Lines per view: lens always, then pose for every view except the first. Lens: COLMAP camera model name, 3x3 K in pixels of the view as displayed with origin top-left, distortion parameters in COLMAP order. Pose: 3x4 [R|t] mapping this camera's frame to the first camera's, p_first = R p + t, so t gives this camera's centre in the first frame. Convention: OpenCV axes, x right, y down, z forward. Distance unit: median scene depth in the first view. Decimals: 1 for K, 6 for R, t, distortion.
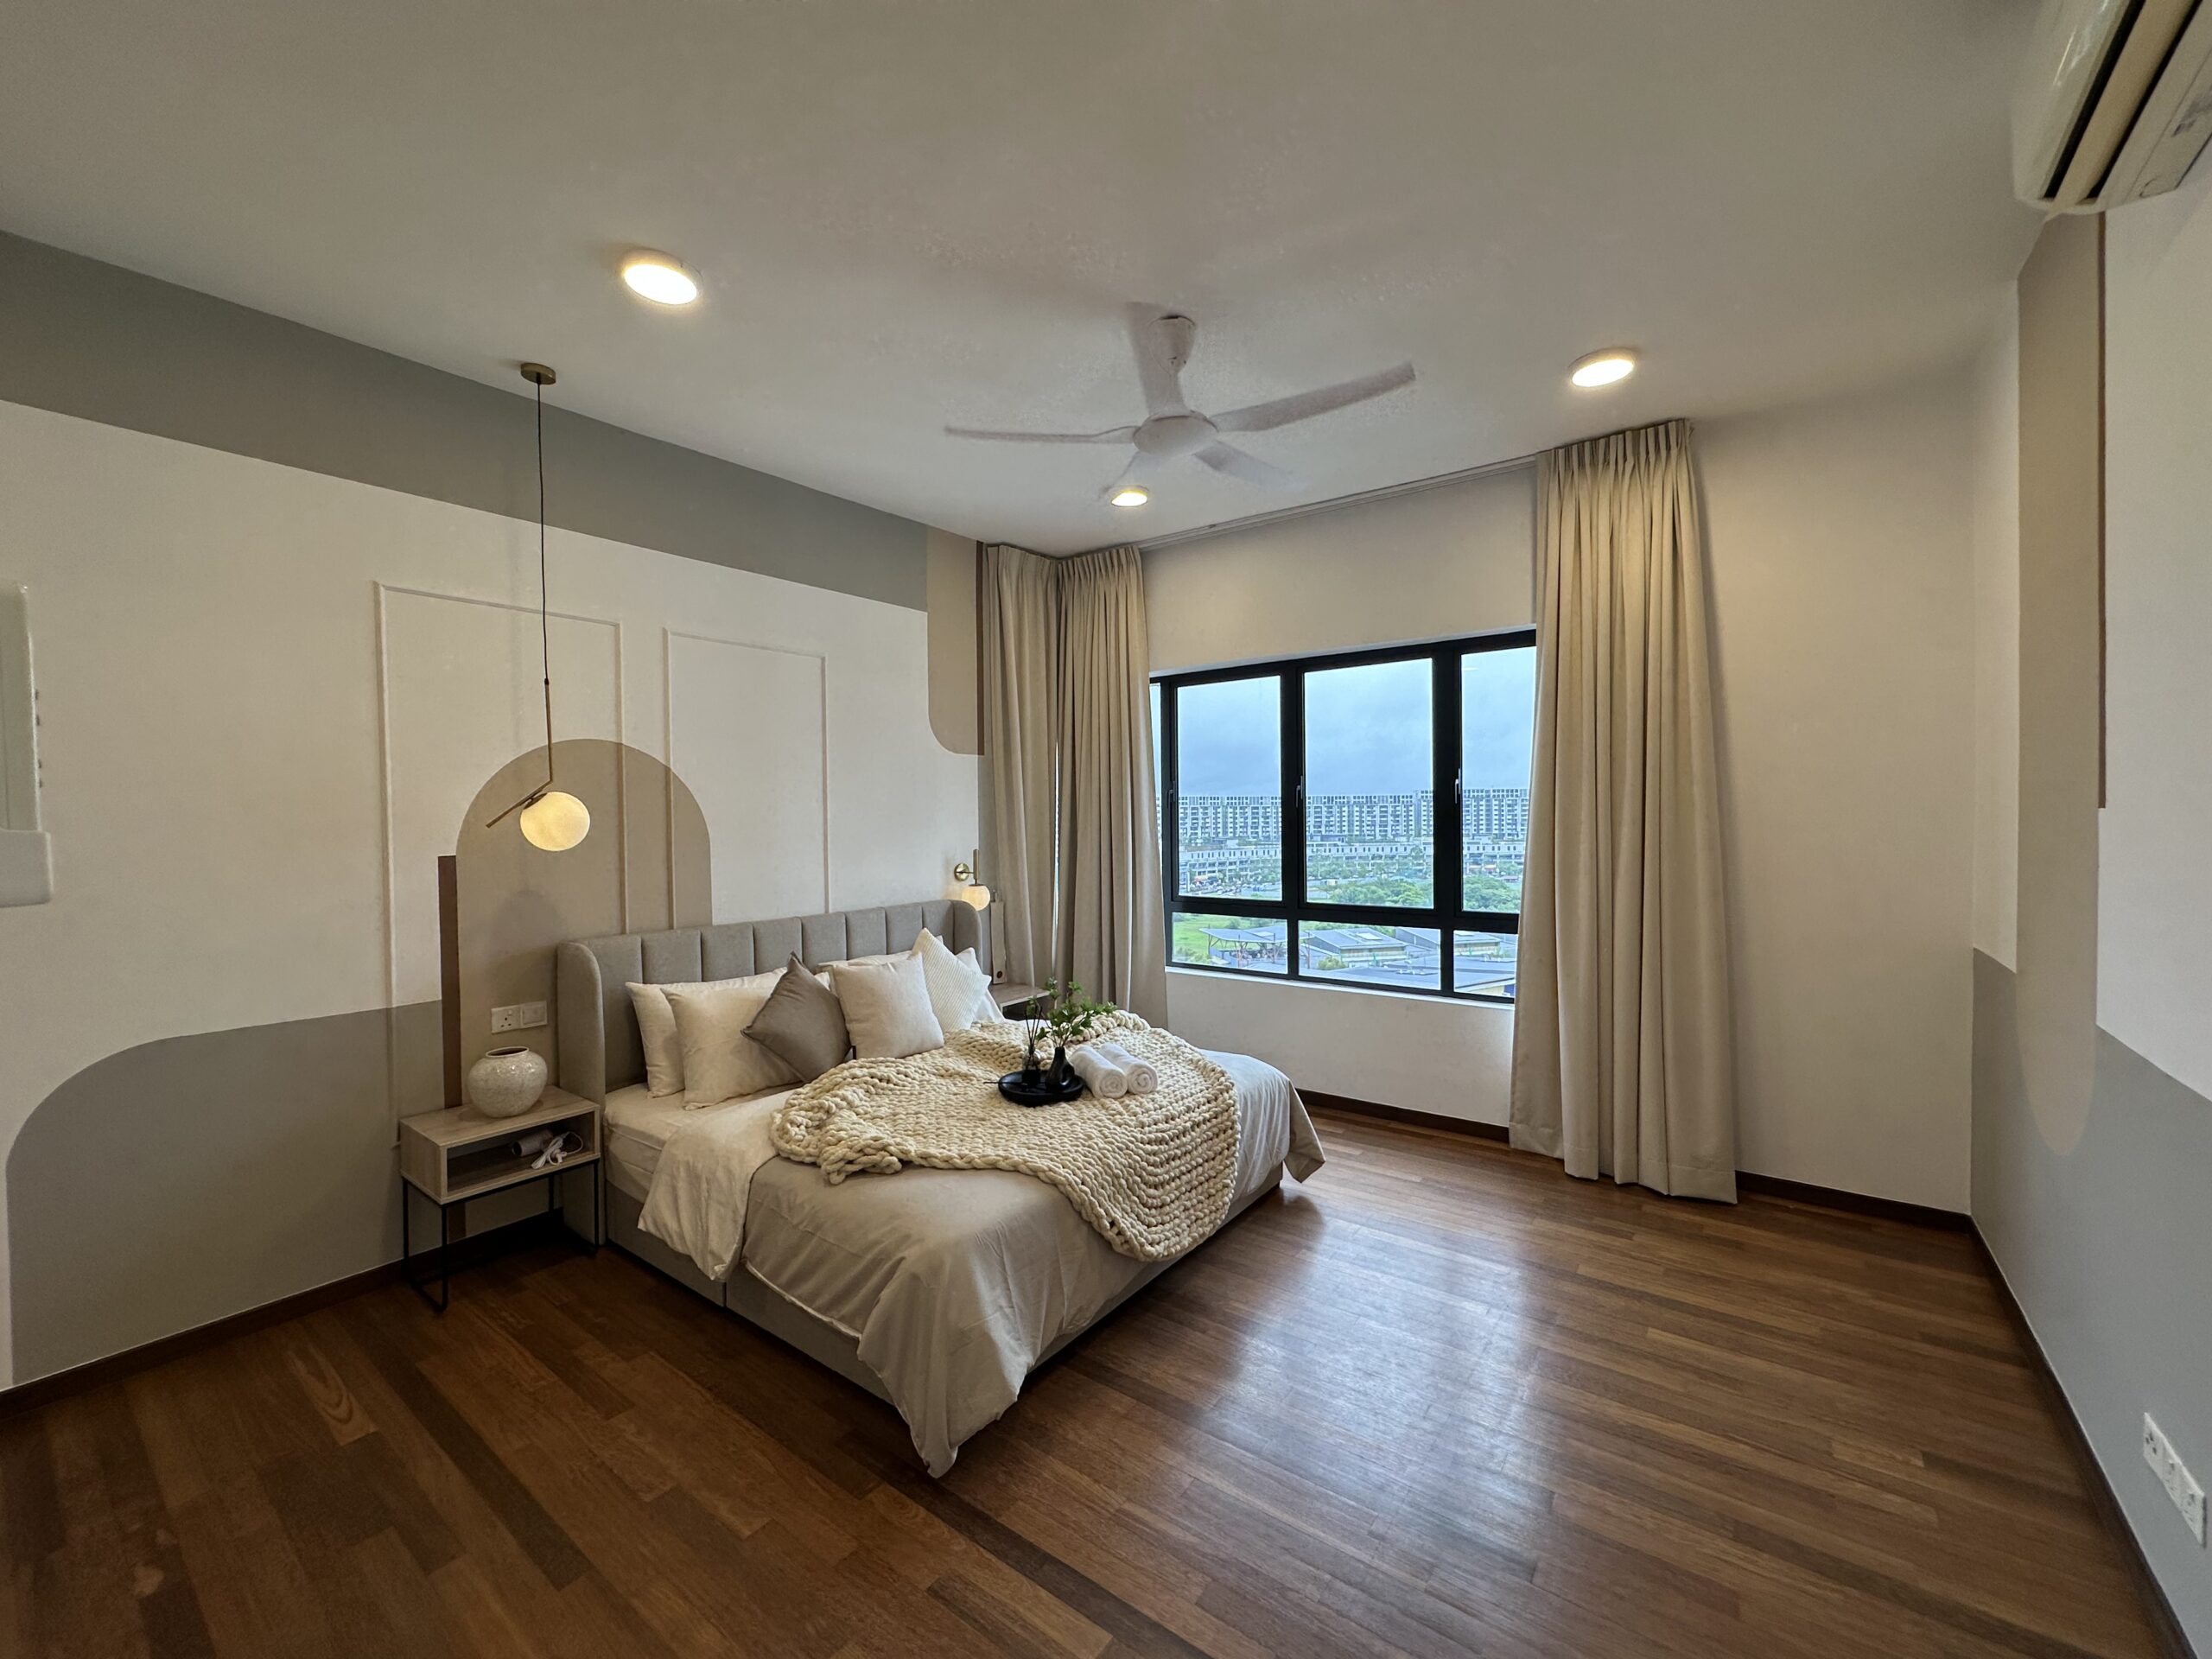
lens RADIAL K [[886.3, 0, 1105.5], [0, 886.3, 831.5], [0, 0, 1]] dist [-0.002545, 0.000395]
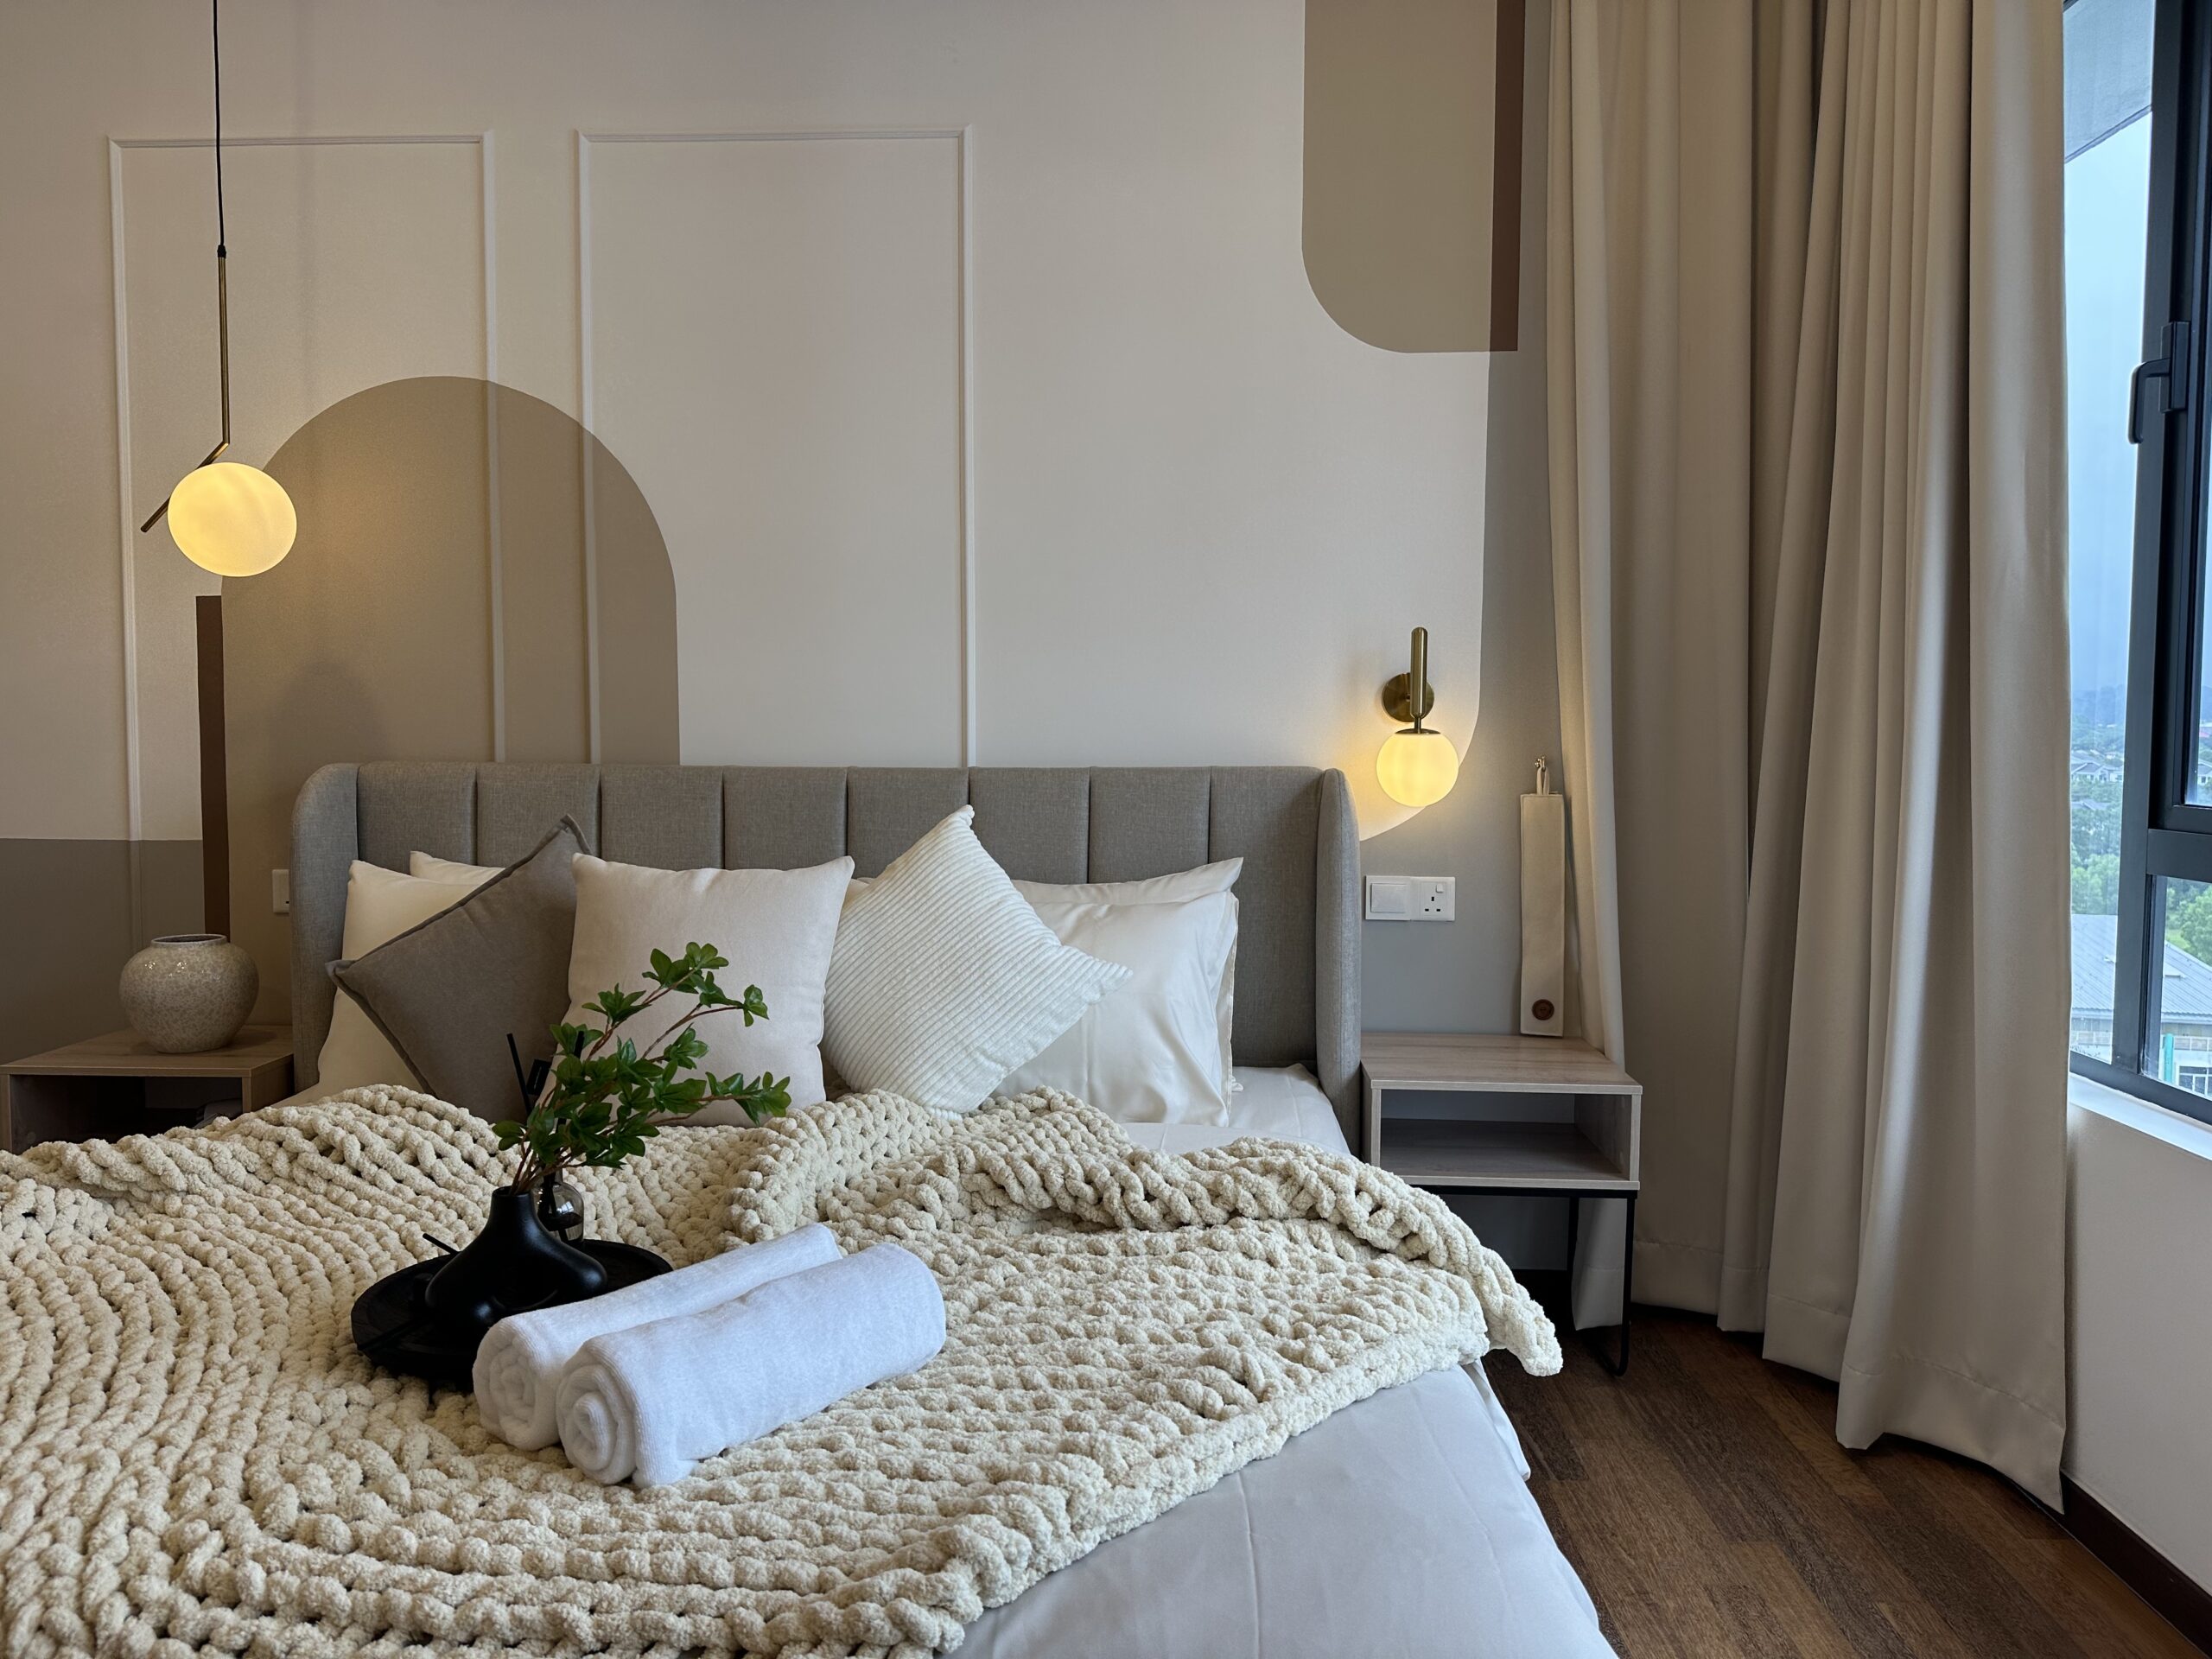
lens RADIAL K [[1543.9, 0, 1110.2], [0, 1543.9, 820.3], [0, 0, 1]] dist [0.112141, -0.164664]
pose [[0.571787, 0.062605, -0.818010, 0.425707], [-0.024813, 0.997948, 0.059032, 0.093512], [0.820027, -0.013456, 0.572167, 0.841123]]
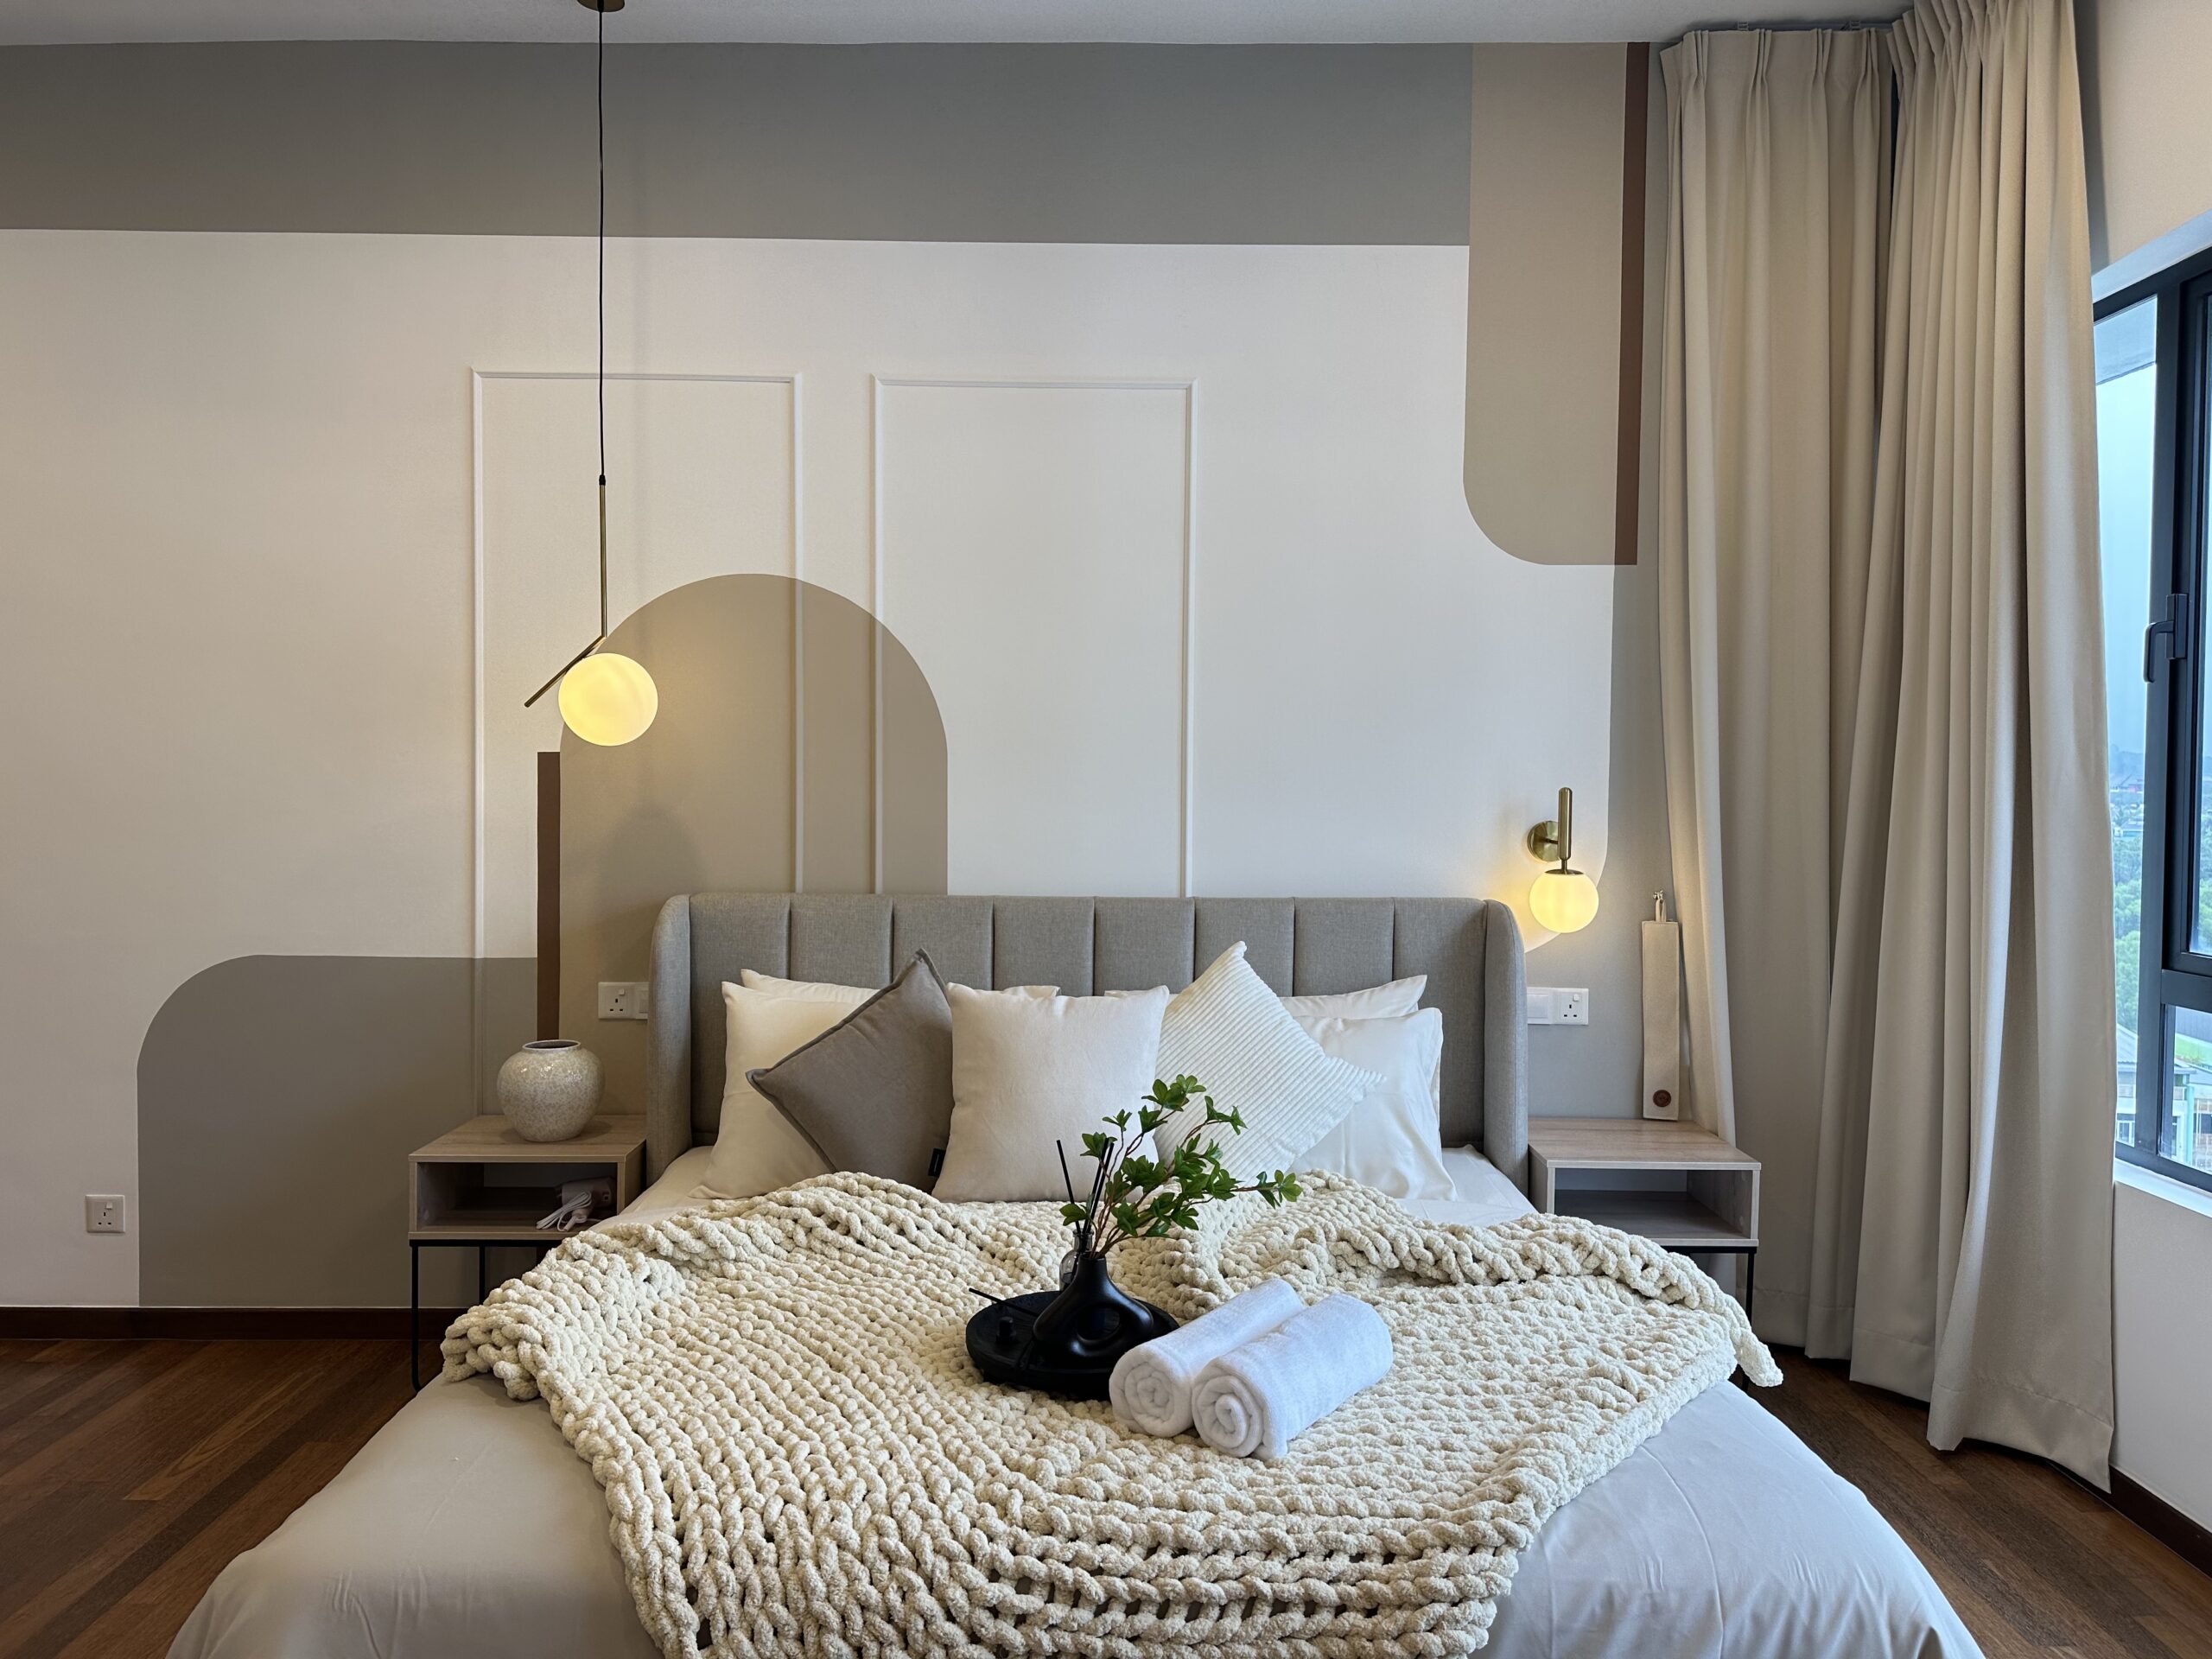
lens RADIAL K [[1551.1, 0, 1114.6], [0, 1551.1, 816.9], [0, 0, 1]] dist [0.080509, -0.110041]
pose [[0.613723, 0.037874, -0.788613, 0.468172], [-0.029982, 0.999246, 0.024657, 0.032999], [0.788952, 0.008512, 0.614396, 0.562208]]
